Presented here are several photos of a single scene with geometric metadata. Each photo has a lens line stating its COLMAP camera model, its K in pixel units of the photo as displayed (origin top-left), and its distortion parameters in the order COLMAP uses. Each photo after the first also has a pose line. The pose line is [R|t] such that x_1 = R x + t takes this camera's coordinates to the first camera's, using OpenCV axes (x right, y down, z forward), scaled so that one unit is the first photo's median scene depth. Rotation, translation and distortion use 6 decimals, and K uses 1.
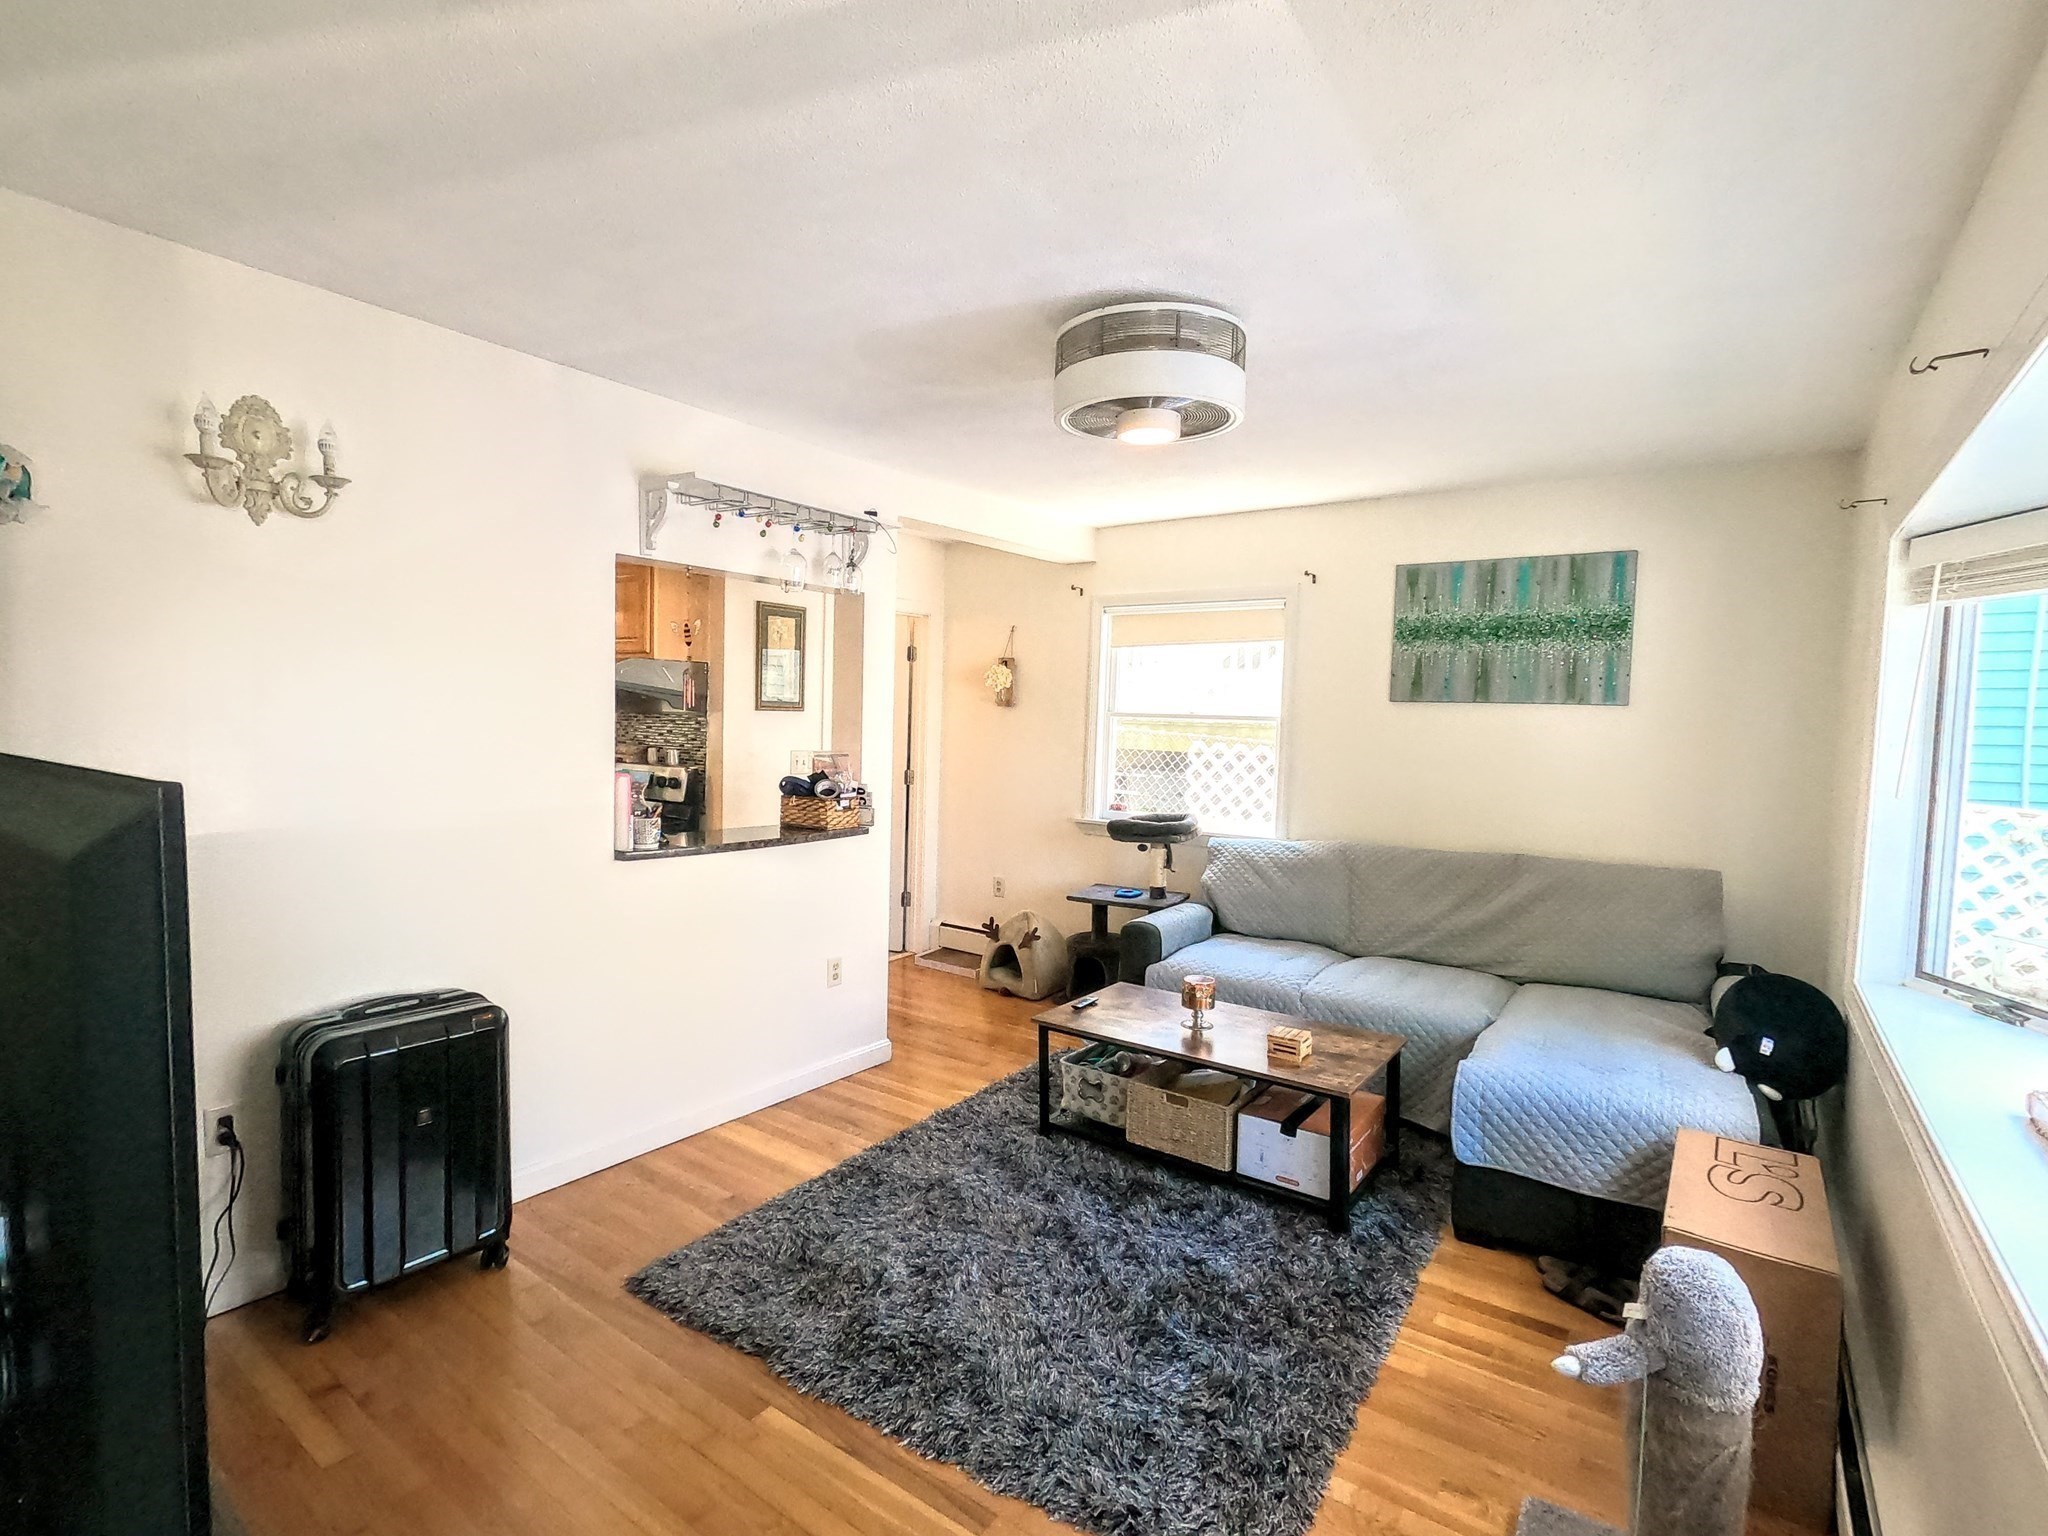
lens RADIAL K [[978.2, 0, 1024.0], [0, 978.2, 768.0], [0, 0, 1]] dist [0.002498, 0.000368]
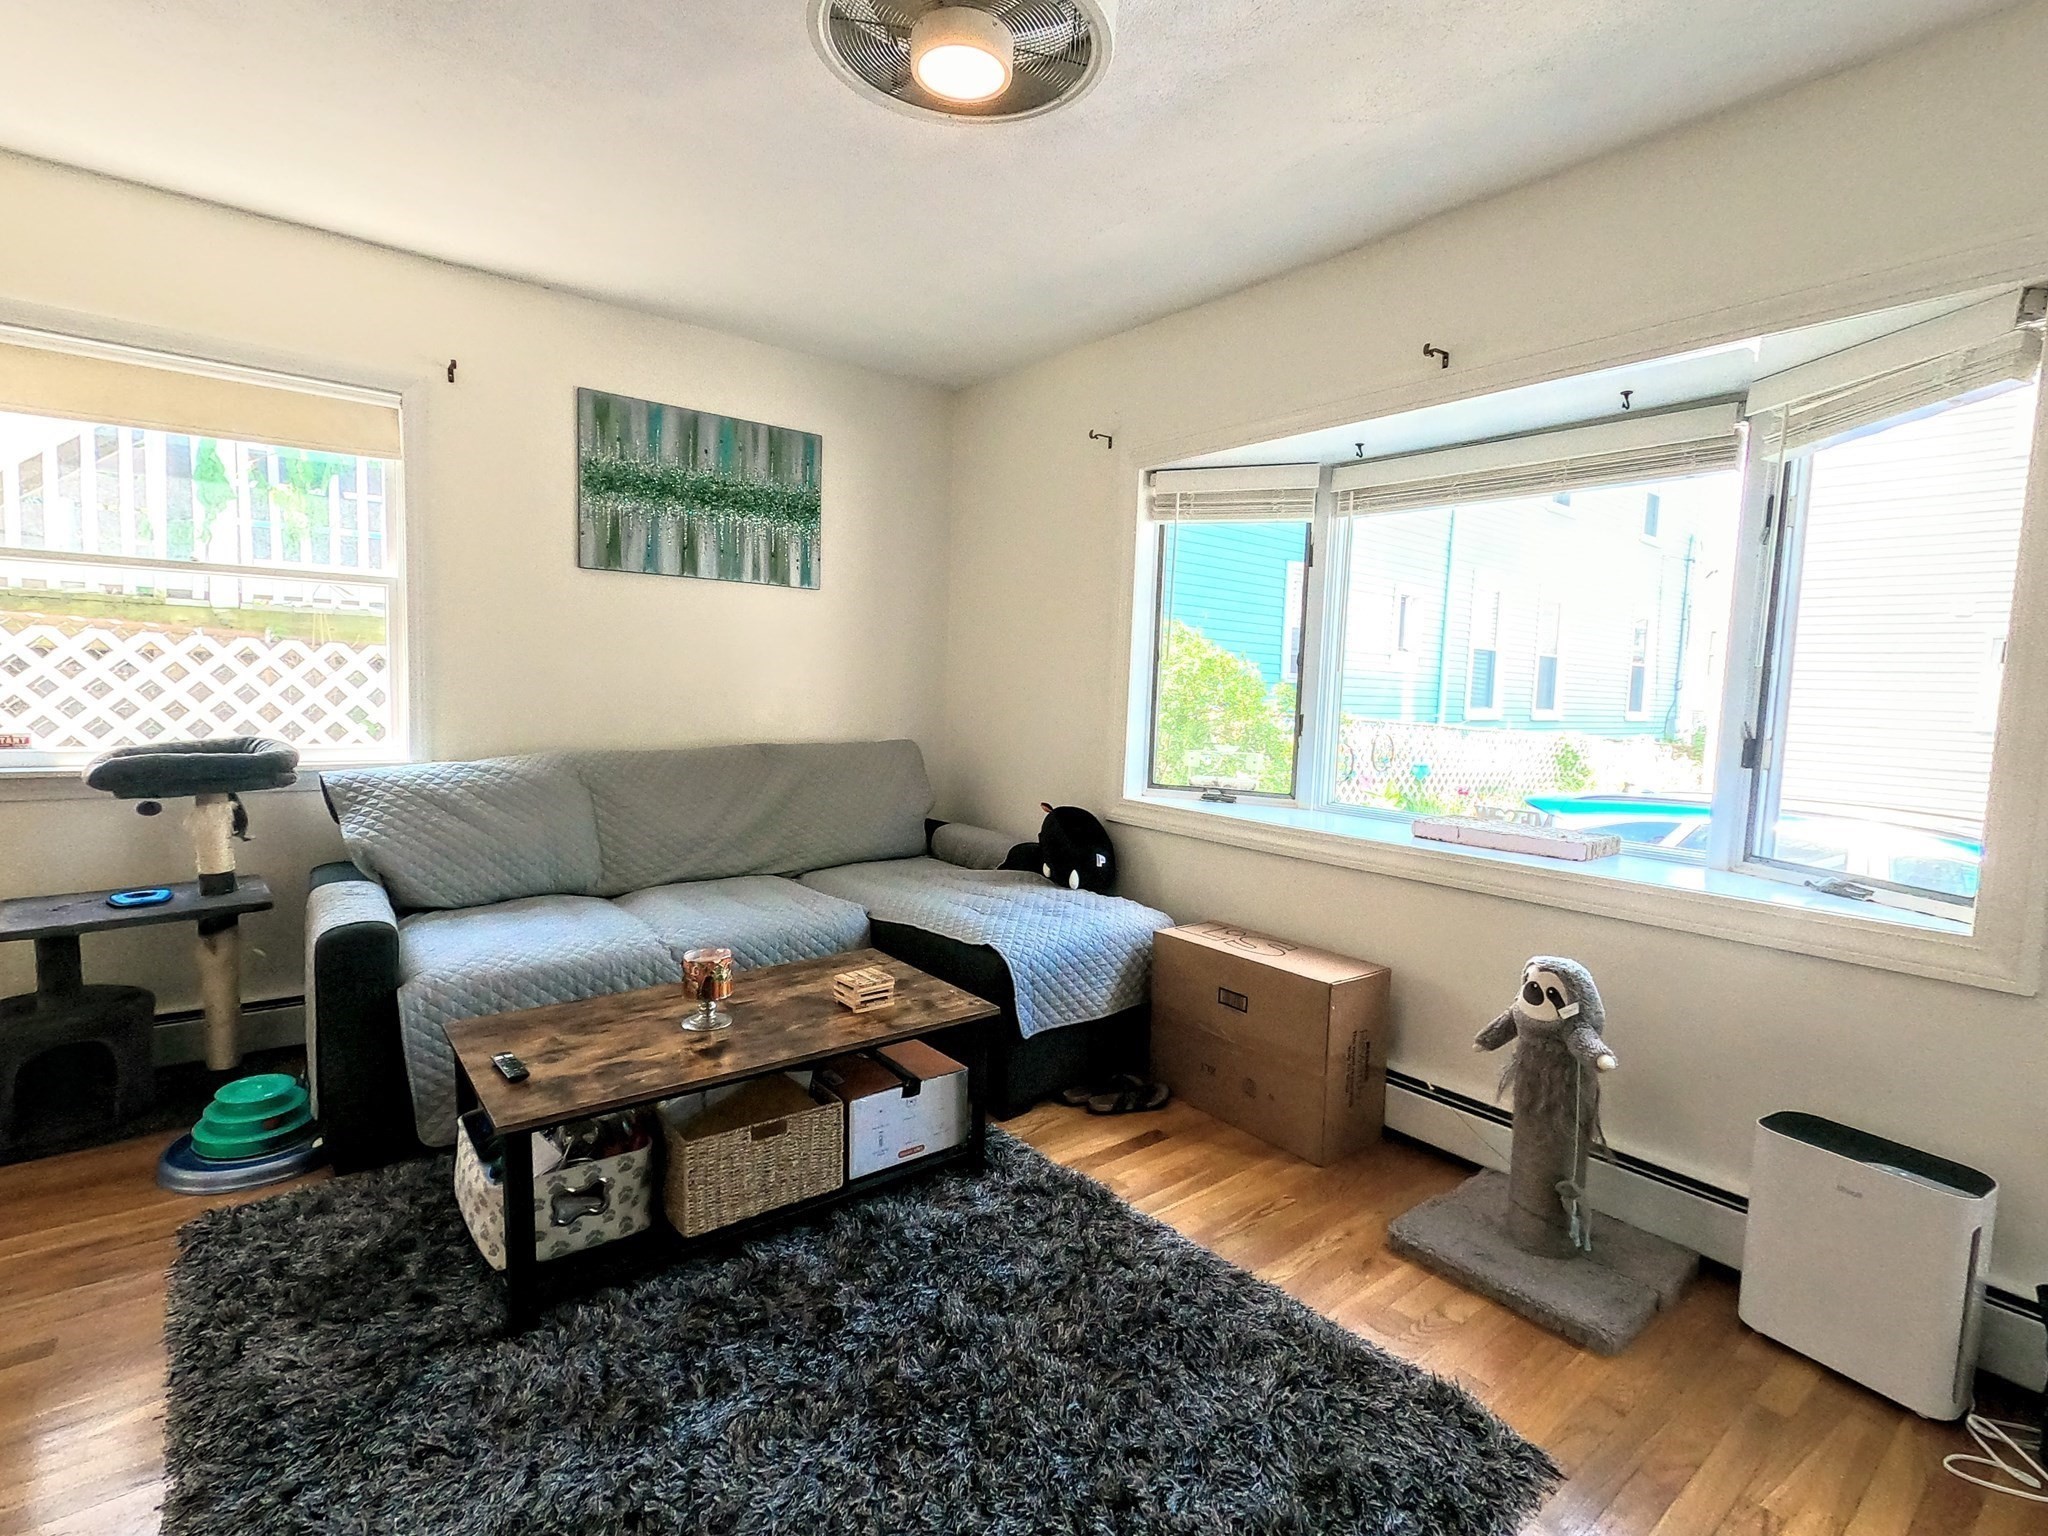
lens RADIAL K [[978.2, 0, 1024.0], [0, 978.2, 768.0], [0, 0, 1]] dist [0.002498, 0.000368]
pose [[0.285736, -0.108002, 0.952203, -0.310987], [0.026897, 0.994141, 0.104688, 0.020477], [-0.957931, -0.004302, 0.286966, 0.490822]]
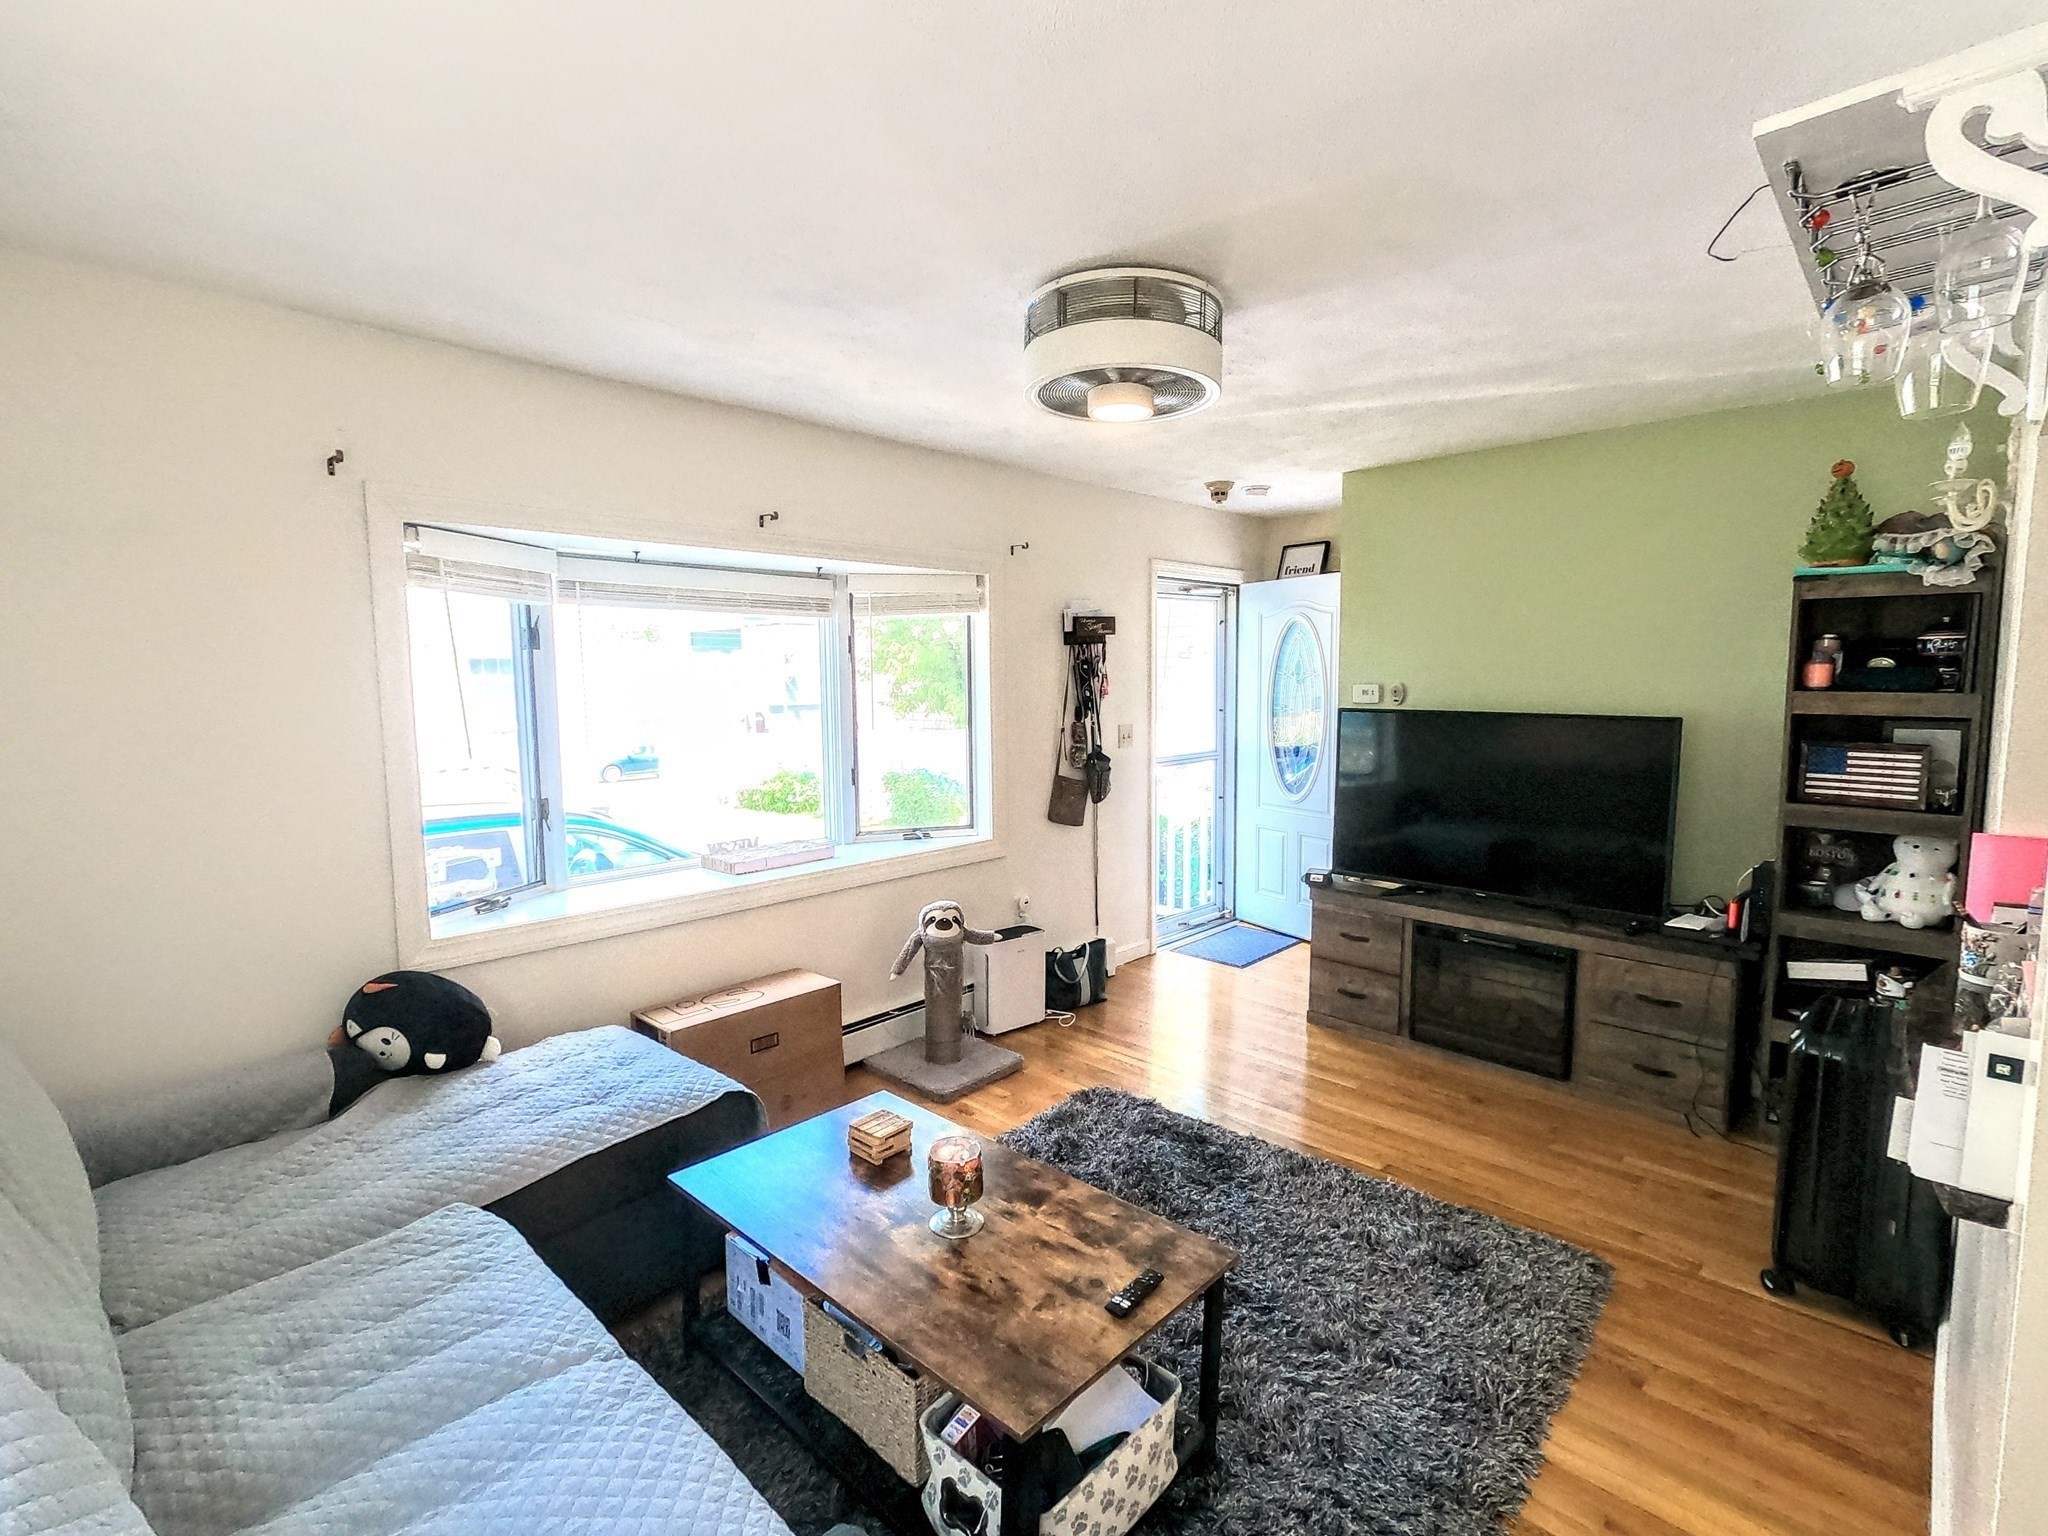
lens RADIAL K [[978.2, 0, 1024.0], [0, 978.2, 768.0], [0, 0, 1]] dist [0.002498, 0.000368]
pose [[-0.990298, -0.032755, 0.135044, 0.052830], [-0.012535, 0.988916, 0.147944, -0.084942], [-0.138393, 0.144815, -0.979733, 1.263361]]
